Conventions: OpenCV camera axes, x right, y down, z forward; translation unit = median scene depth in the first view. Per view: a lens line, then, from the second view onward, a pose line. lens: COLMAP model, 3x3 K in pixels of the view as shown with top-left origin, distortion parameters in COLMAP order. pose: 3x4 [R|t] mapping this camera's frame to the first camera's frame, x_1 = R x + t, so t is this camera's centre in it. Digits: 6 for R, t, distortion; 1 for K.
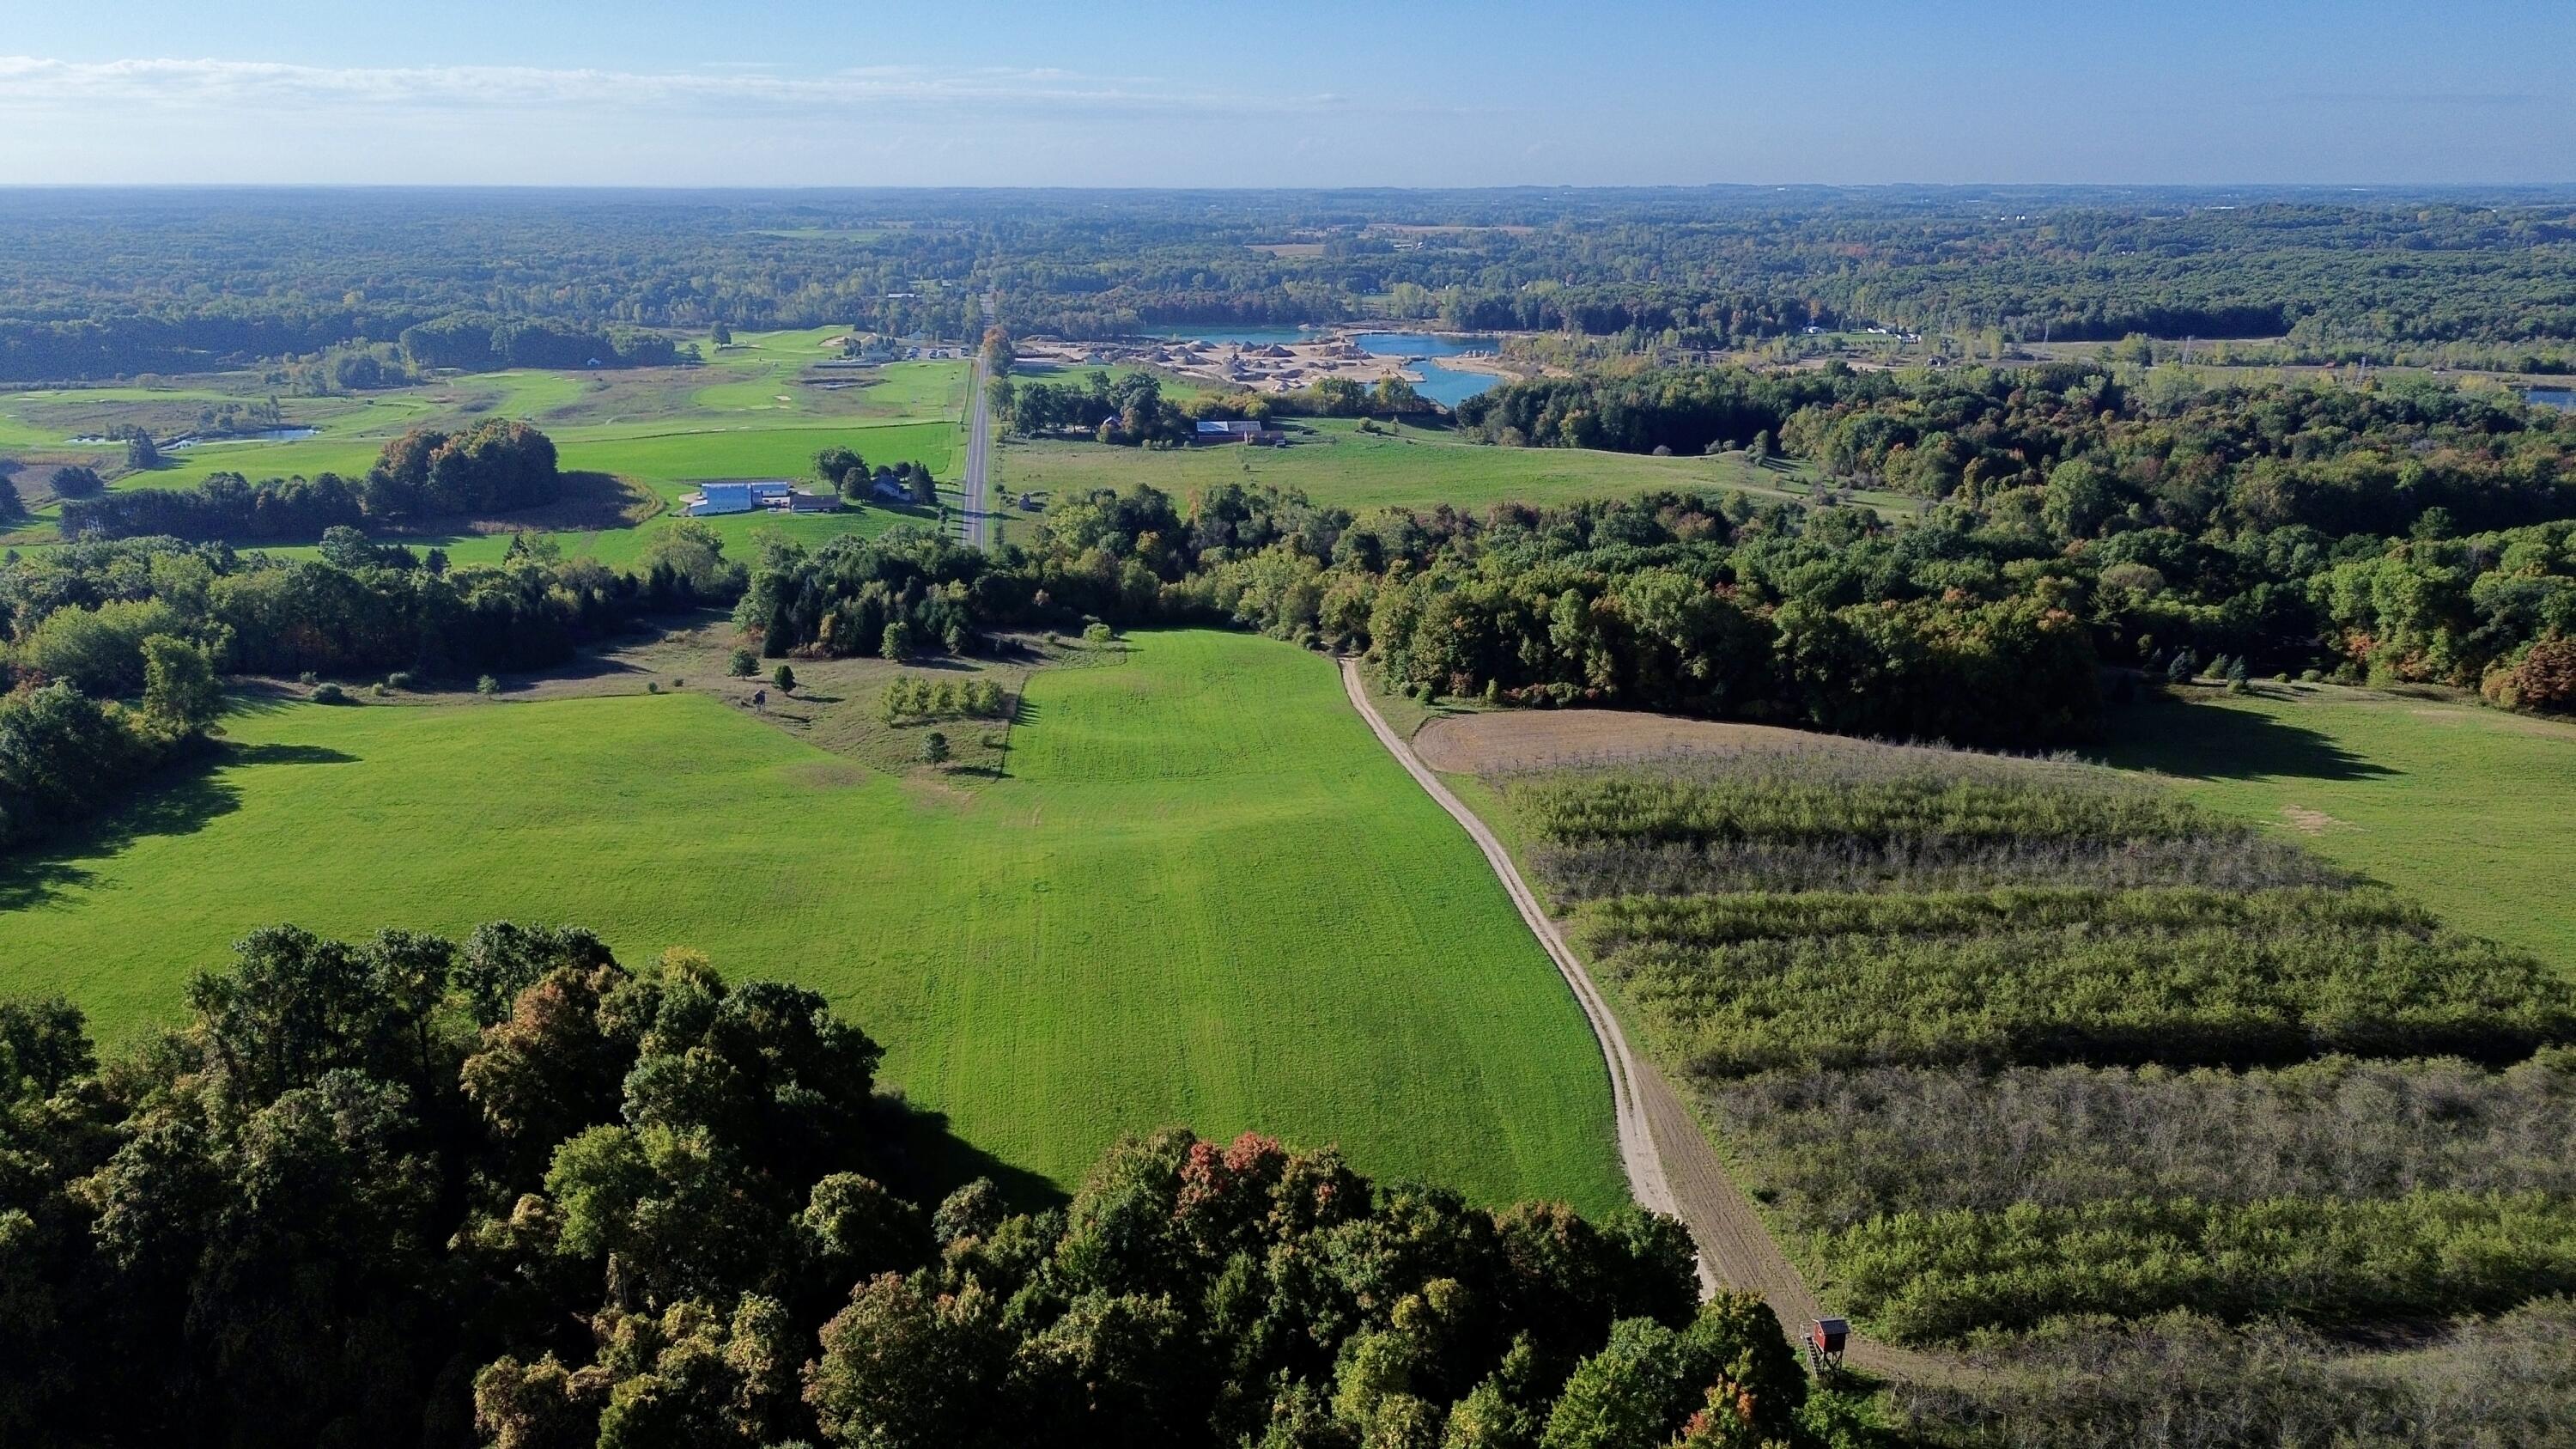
lens RADIAL K [[1752.6, 0, 1288.0], [0, 1752.6, 724.5], [0, 0, 1]] dist [0.067292, -0.065756]
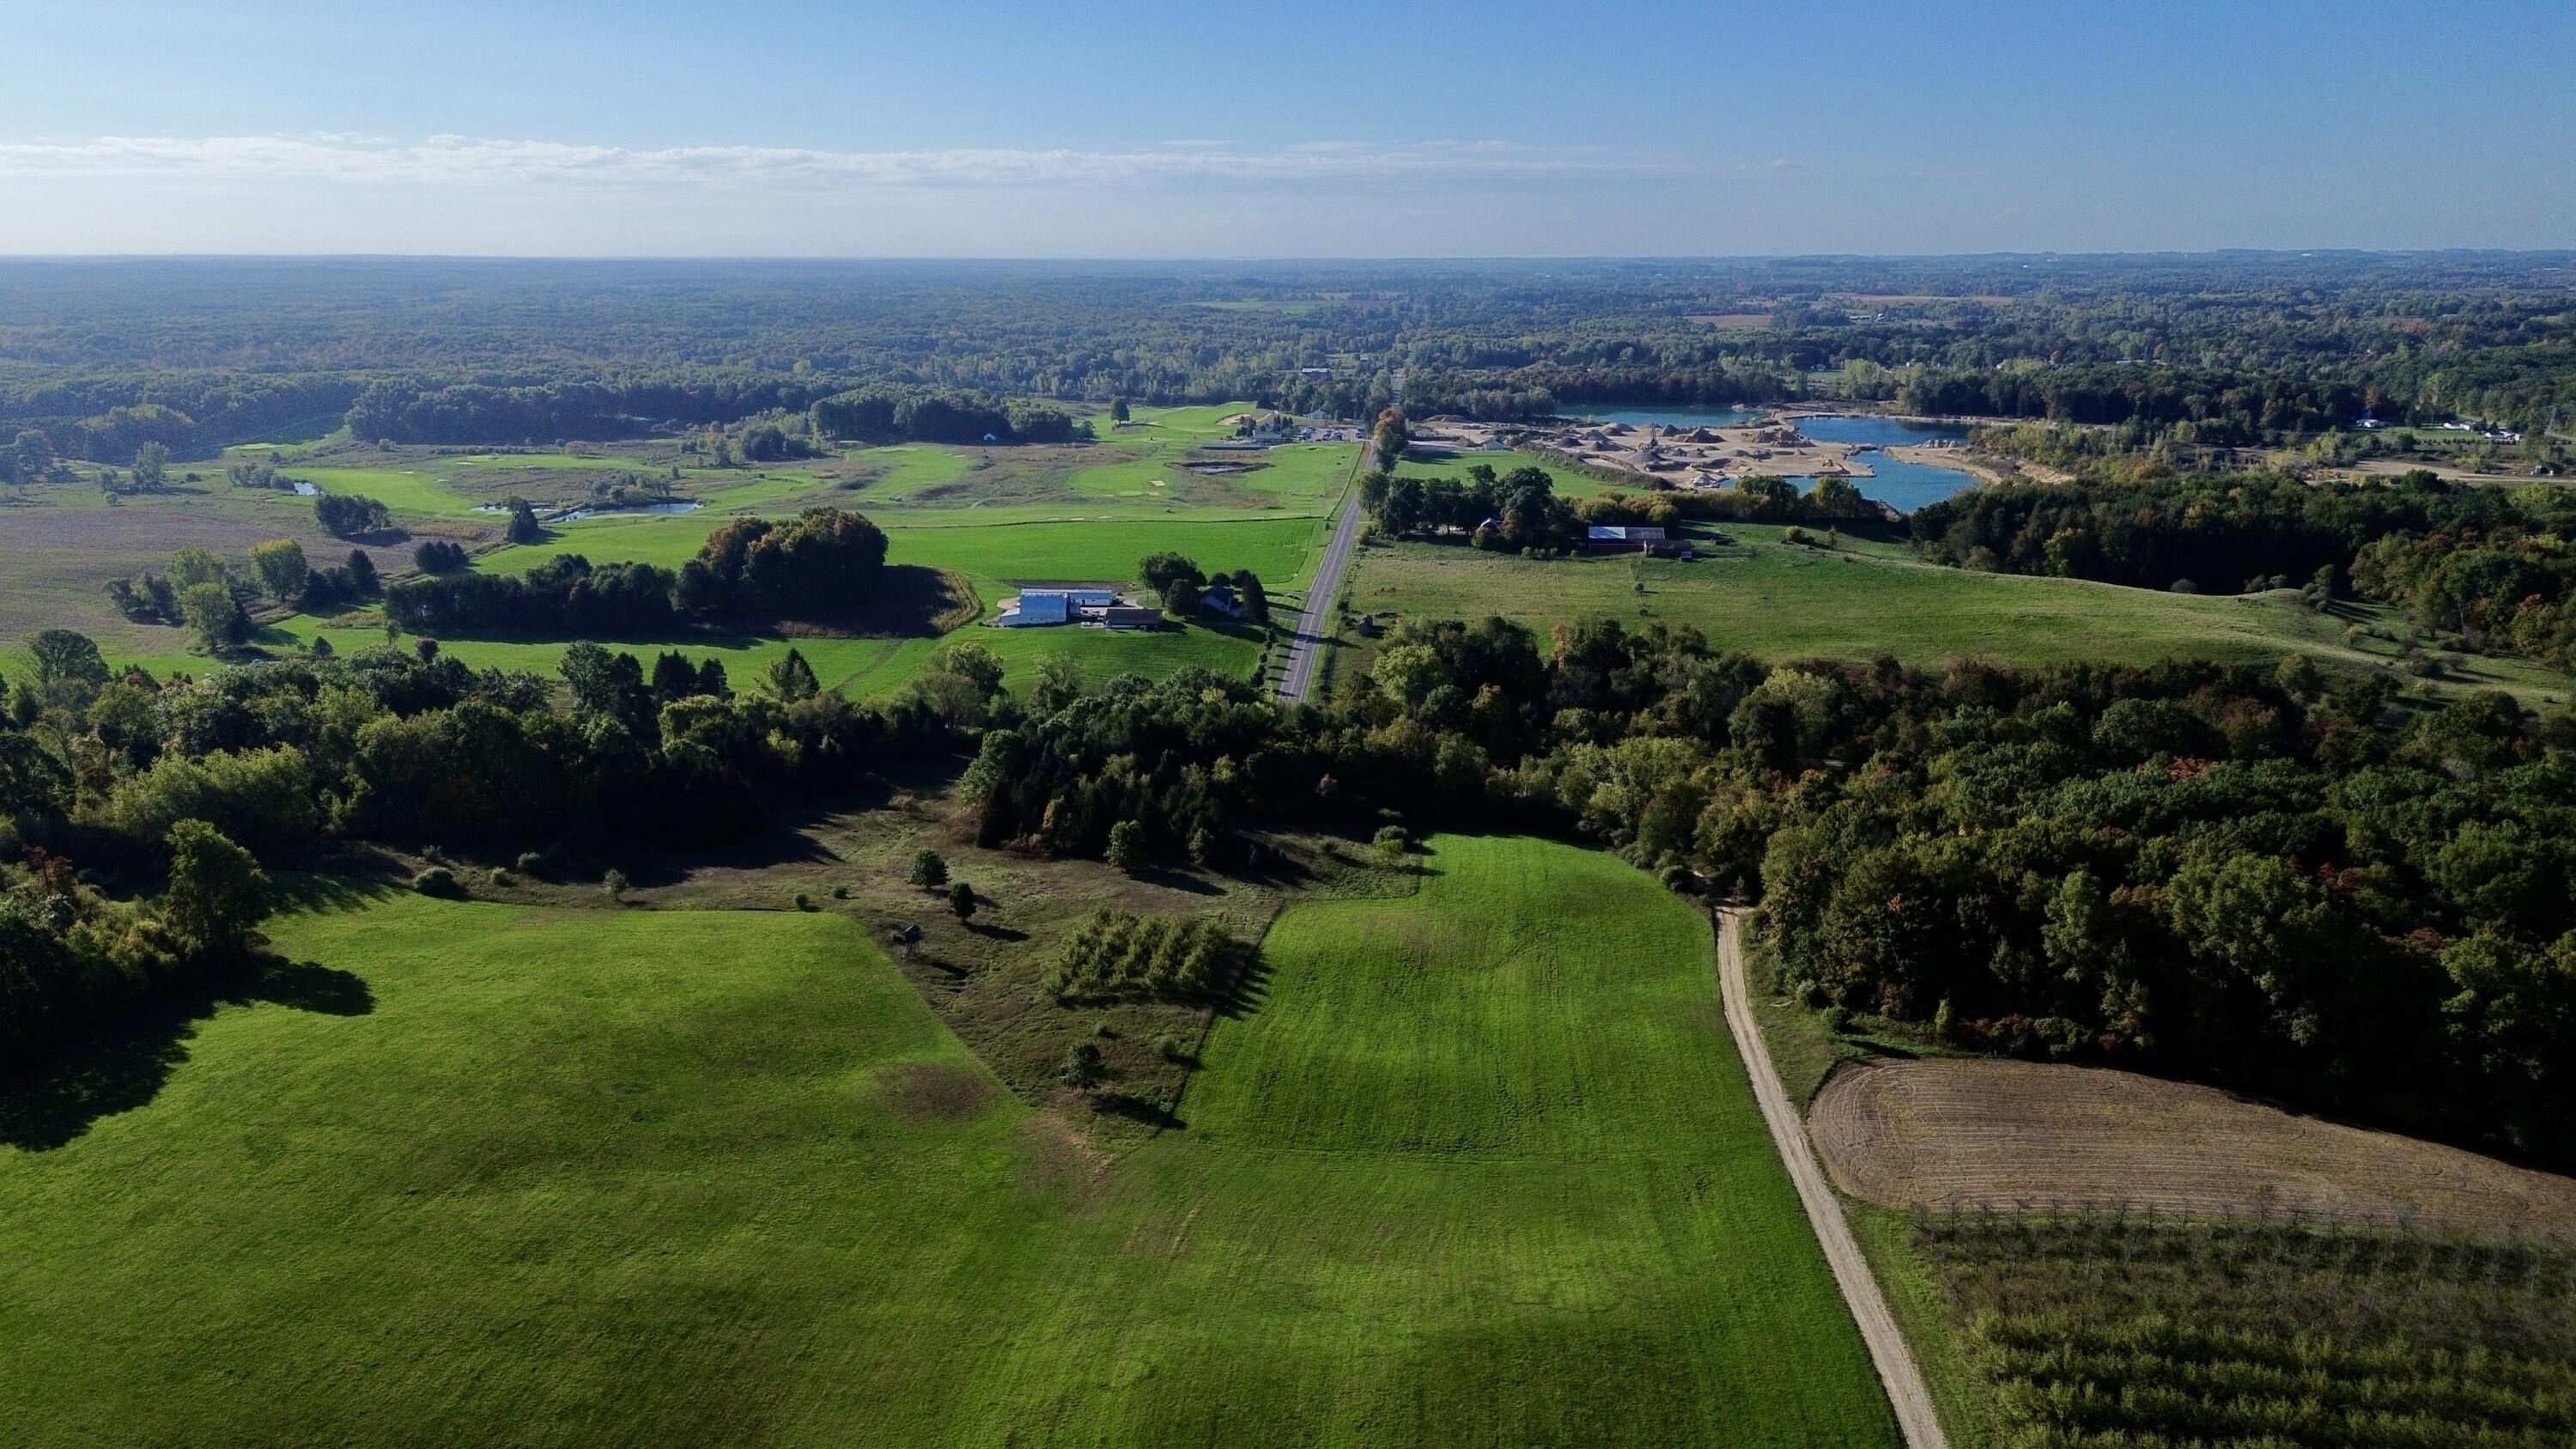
lens RADIAL K [[1752.6, 0, 1288.0], [0, 1752.6, 724.5], [0, 0, 1]] dist [0.067292, -0.065756]
pose [[0.970548, 0.061054, -0.233041, 0.009629], [-0.069461, 0.997191, -0.028034, -0.034357], [0.230675, 0.043396, 0.972063, 0.108998]]
